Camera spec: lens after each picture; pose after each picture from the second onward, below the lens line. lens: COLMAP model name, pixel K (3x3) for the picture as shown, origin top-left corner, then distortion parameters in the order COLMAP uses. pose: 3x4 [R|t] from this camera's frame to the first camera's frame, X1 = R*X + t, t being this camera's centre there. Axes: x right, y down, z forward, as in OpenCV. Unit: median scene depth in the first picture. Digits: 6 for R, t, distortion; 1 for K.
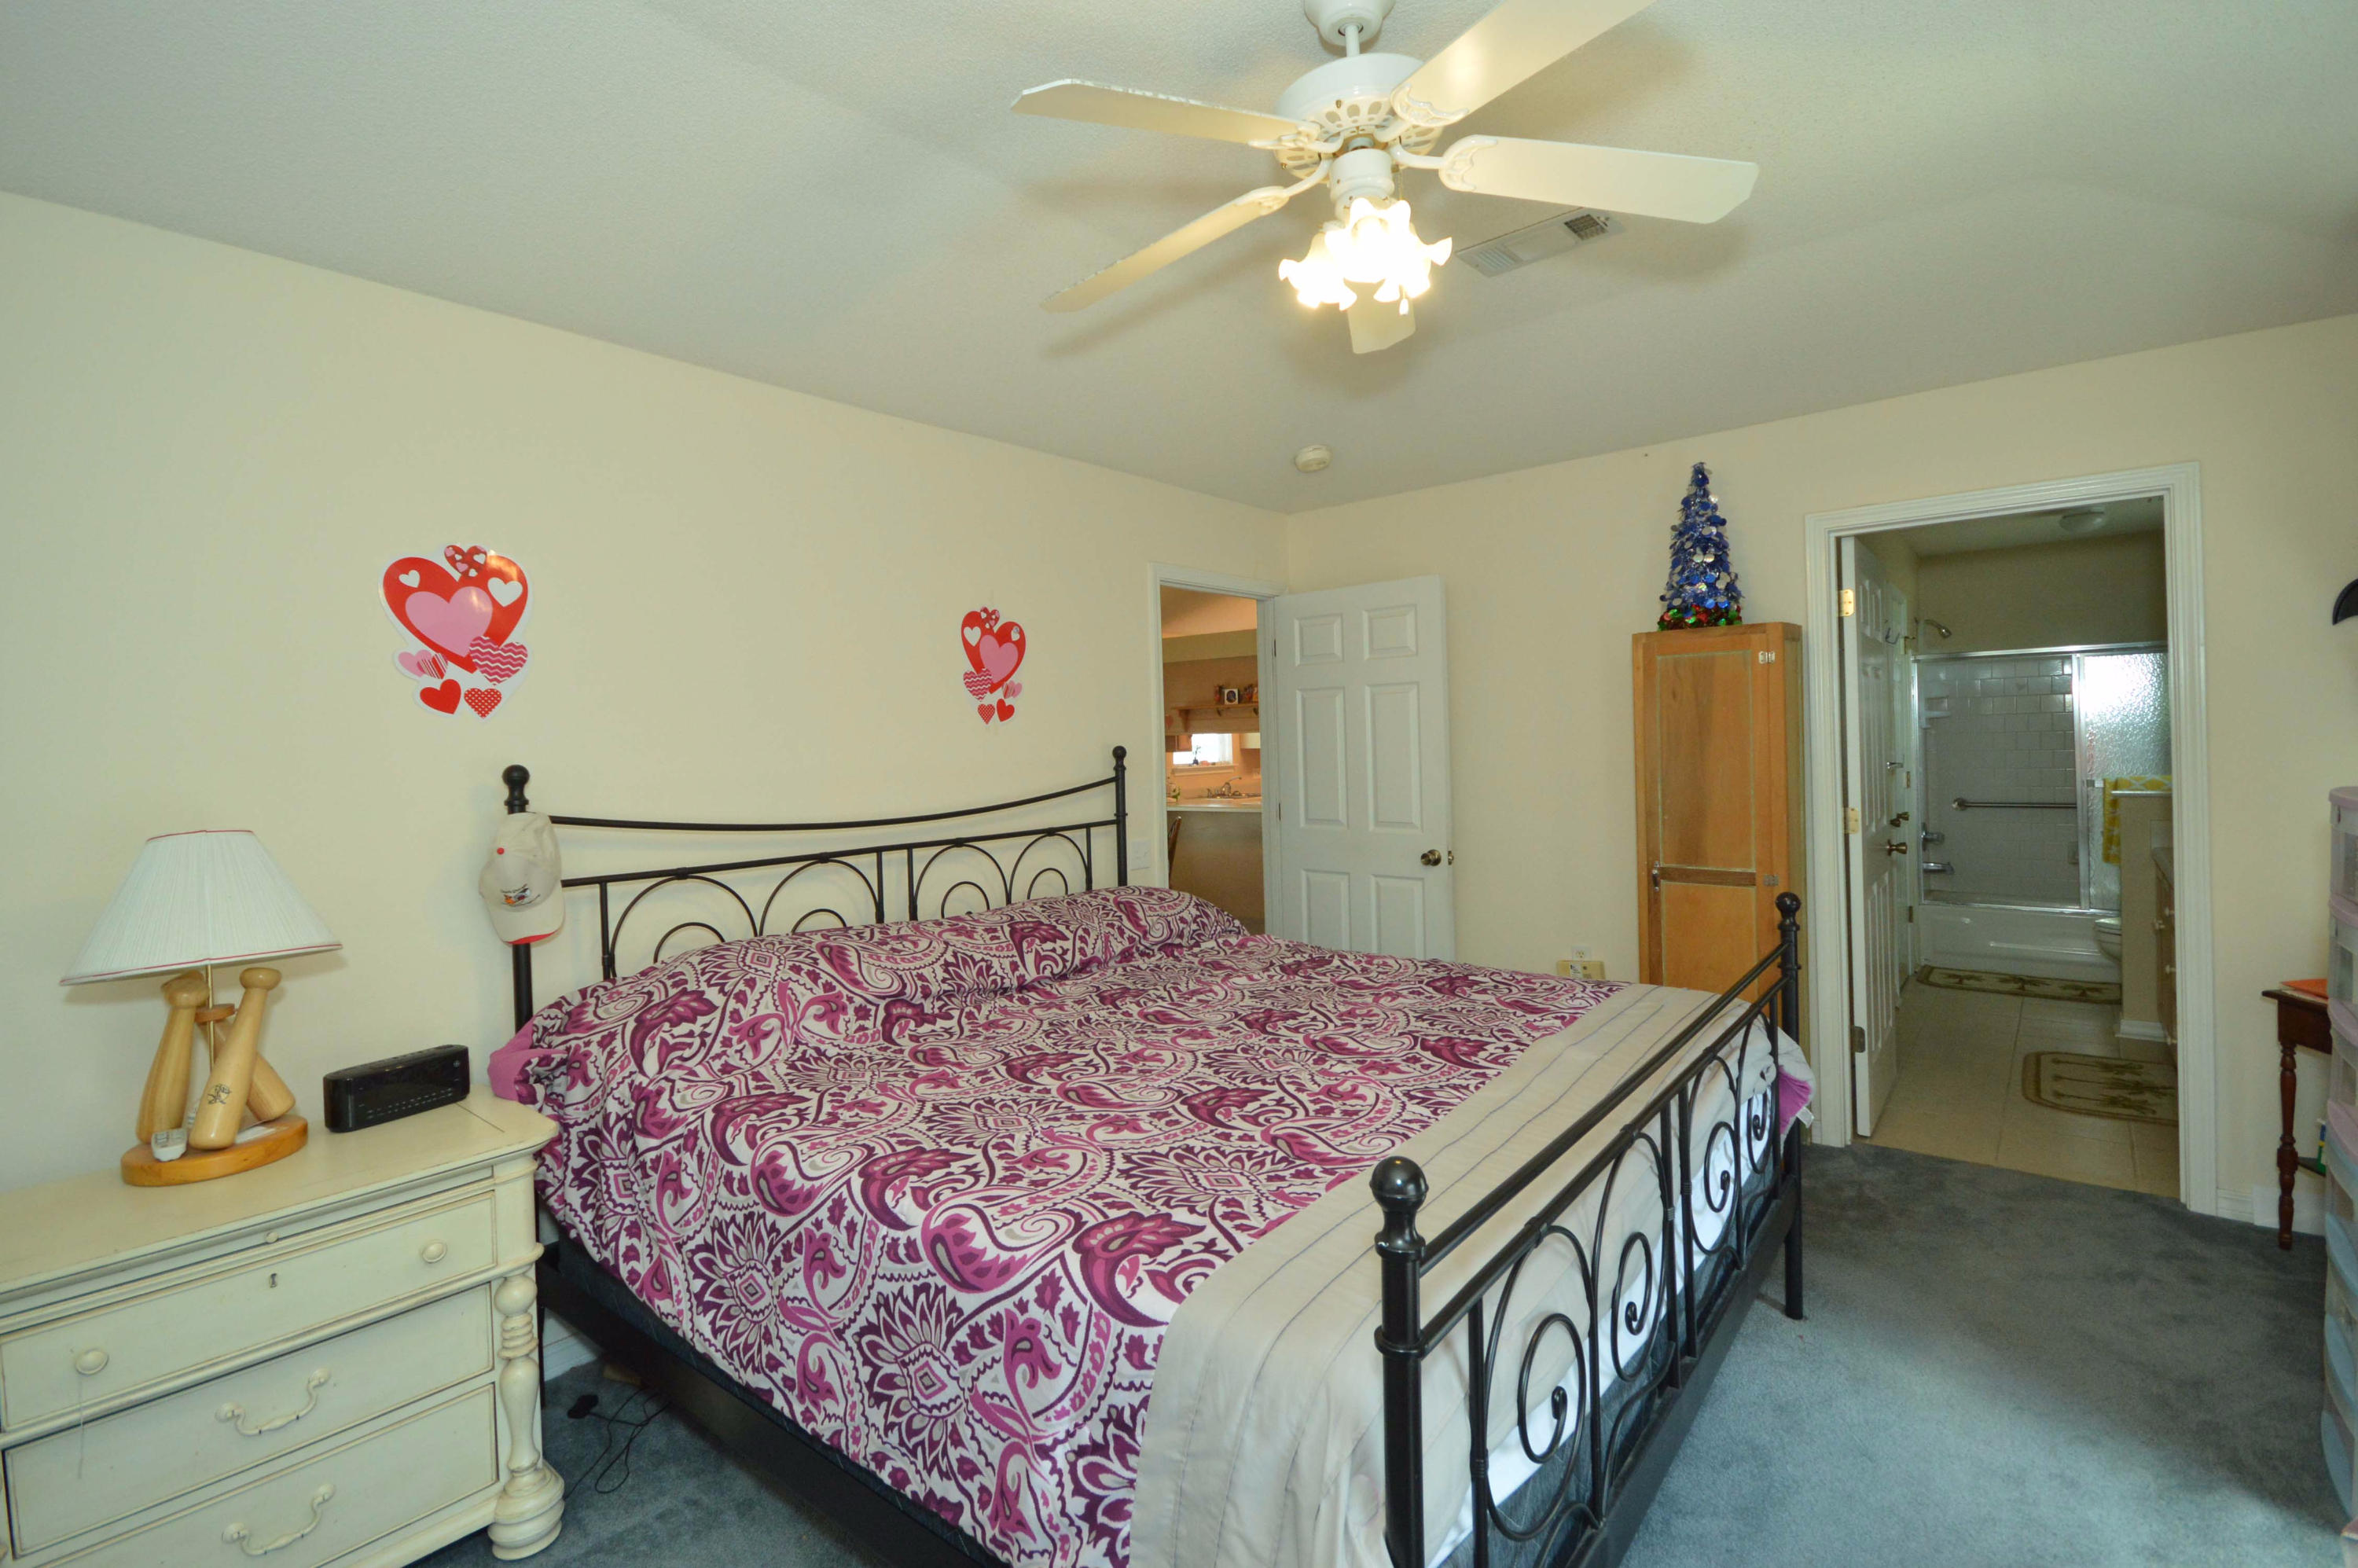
lens RADIAL K [[1048.8, 0, 1174.3], [0, 1048.8, 749.6], [0, 0, 1]] dist [-0.005414, 0.000275]
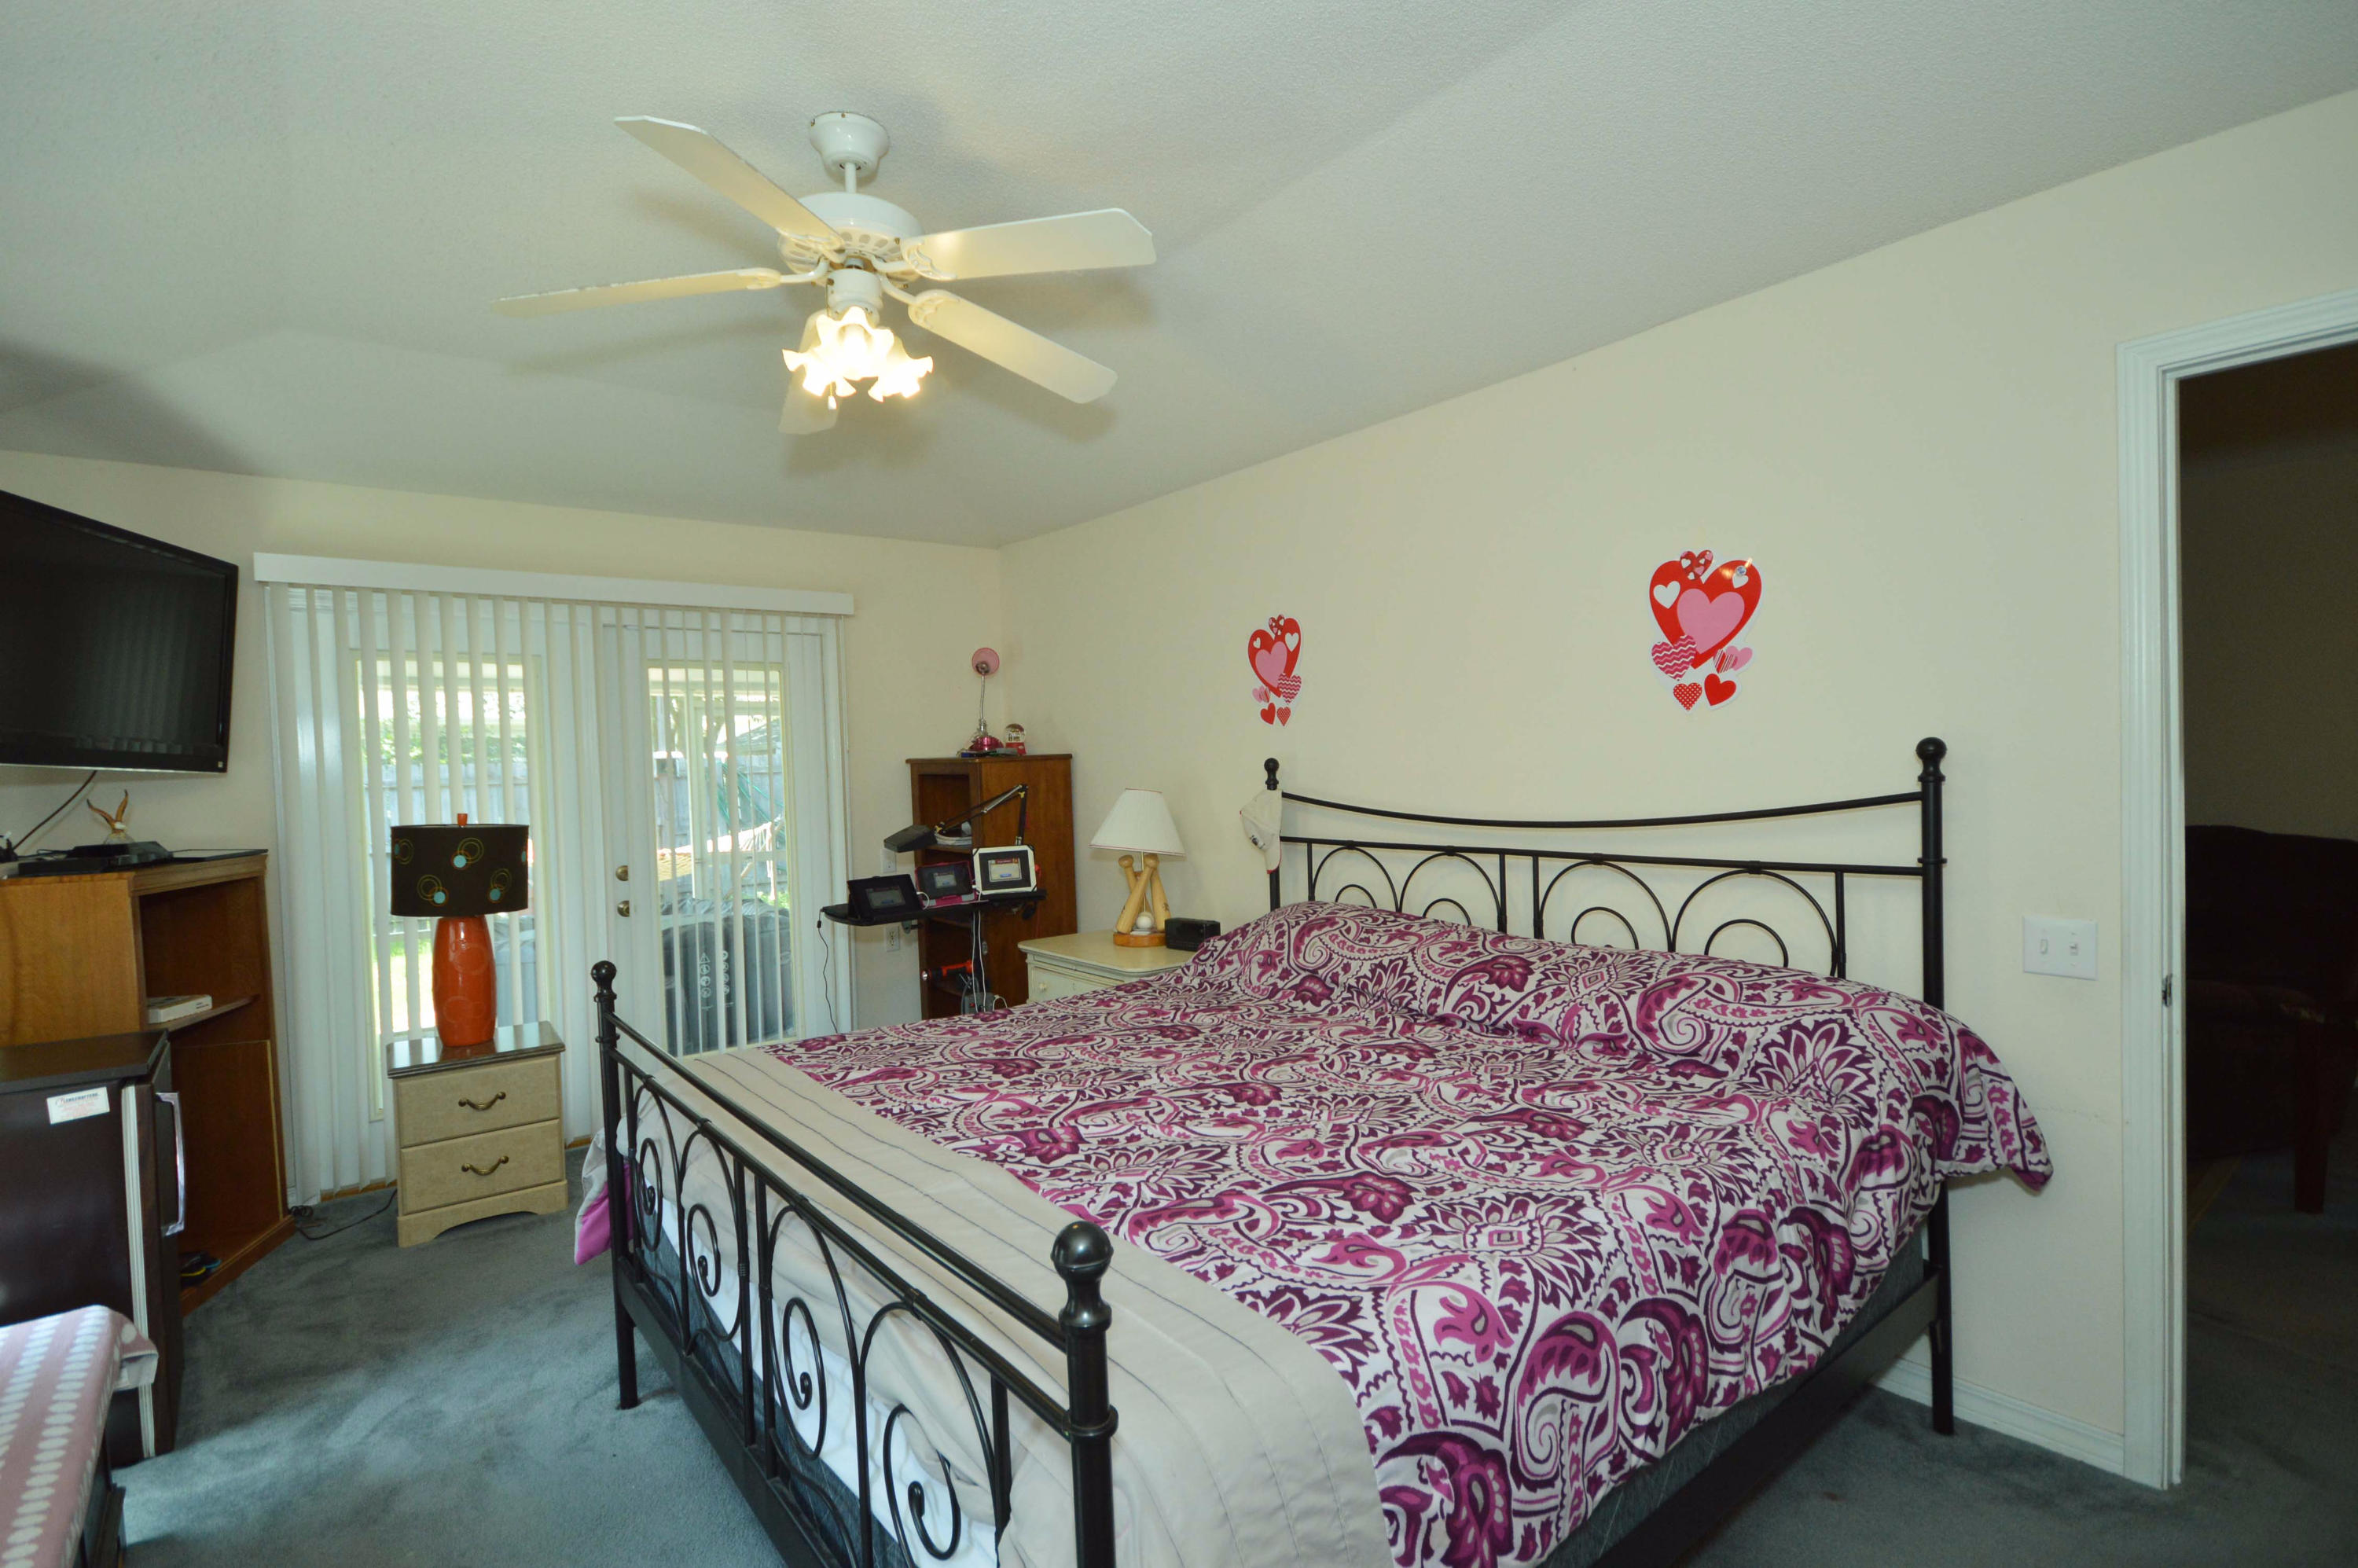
lens RADIAL K [[1144.3, 0, 1155.0], [0, 1144.3, 788.3], [0, 0, 1]] dist [0.002691, 0.000784]
pose [[-0.225890, 0.060937, -0.972245, 1.041422], [0.032591, 0.997956, 0.054977, -0.038725], [0.973607, -0.019268, -0.227414, 1.214225]]
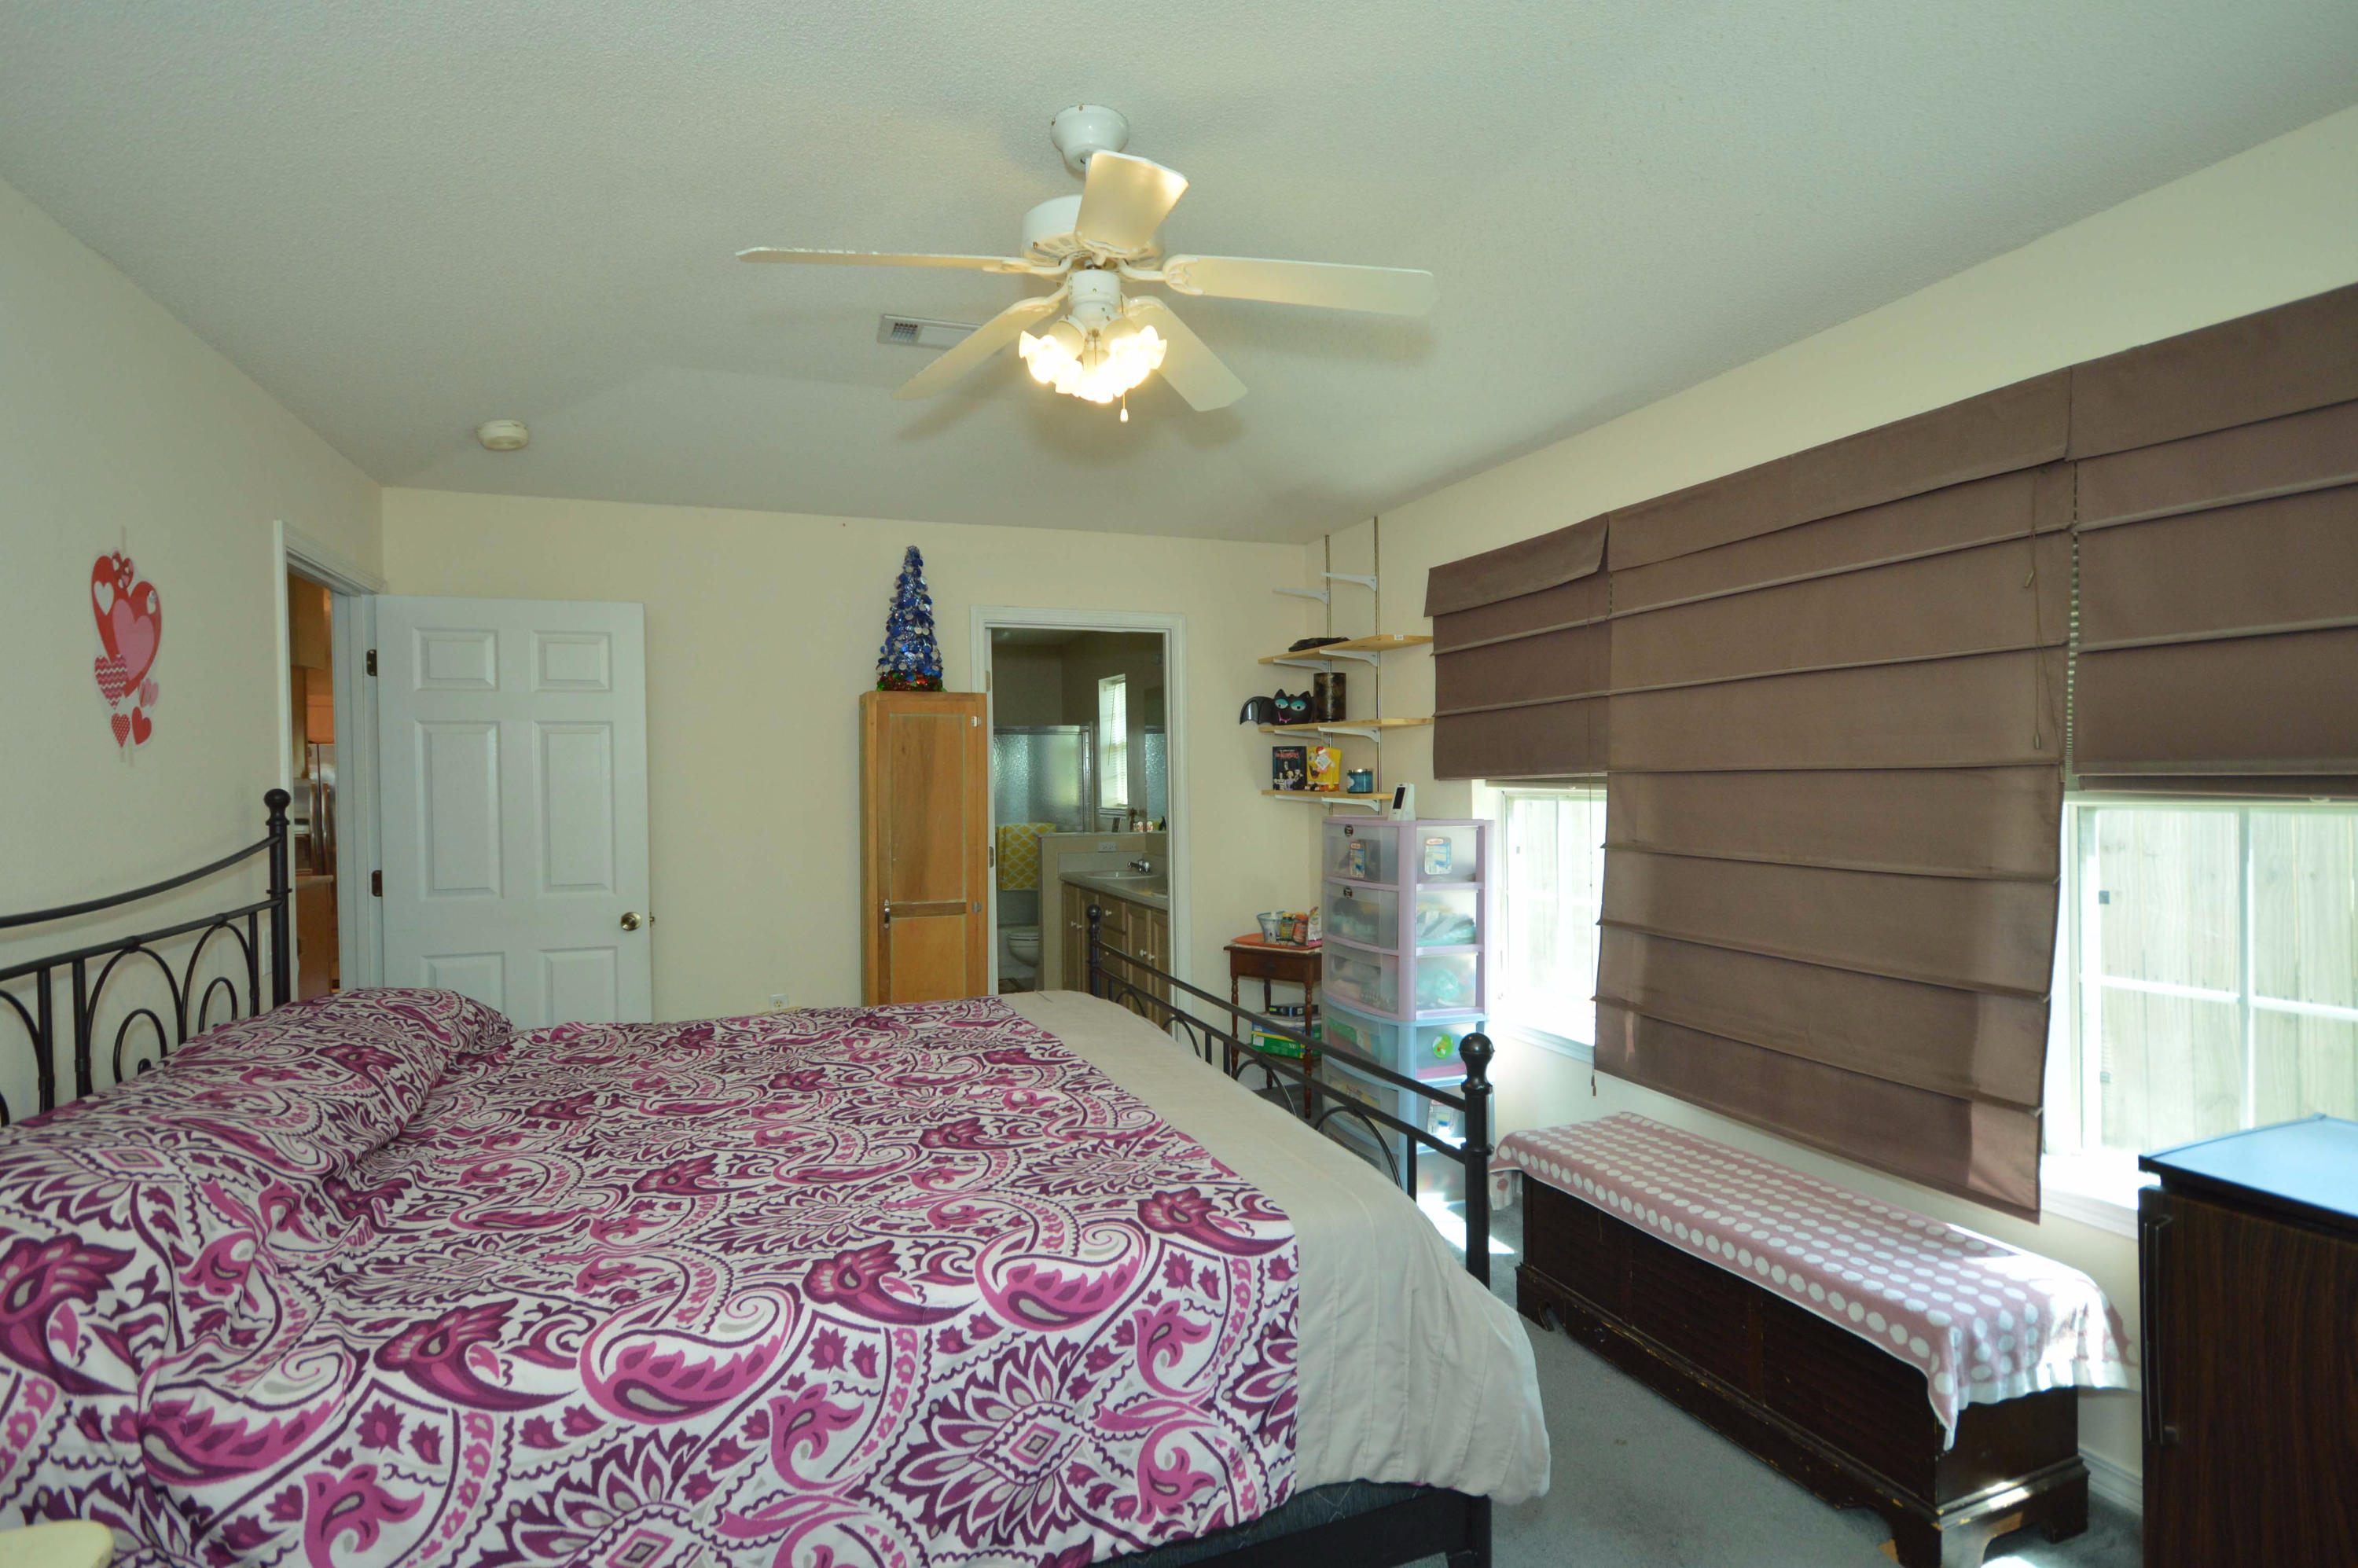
lens RADIAL K [[1144.3, 0, 1155.0], [0, 1144.3, 788.3], [0, 0, 1]] dist [0.002691, 0.000784]
pose [[0.496524, 0.014676, 0.867899, -0.675819], [0.004450, 0.999801, -0.019453, 0.021582], [-0.868011, 0.013521, 0.496360, 0.242041]]
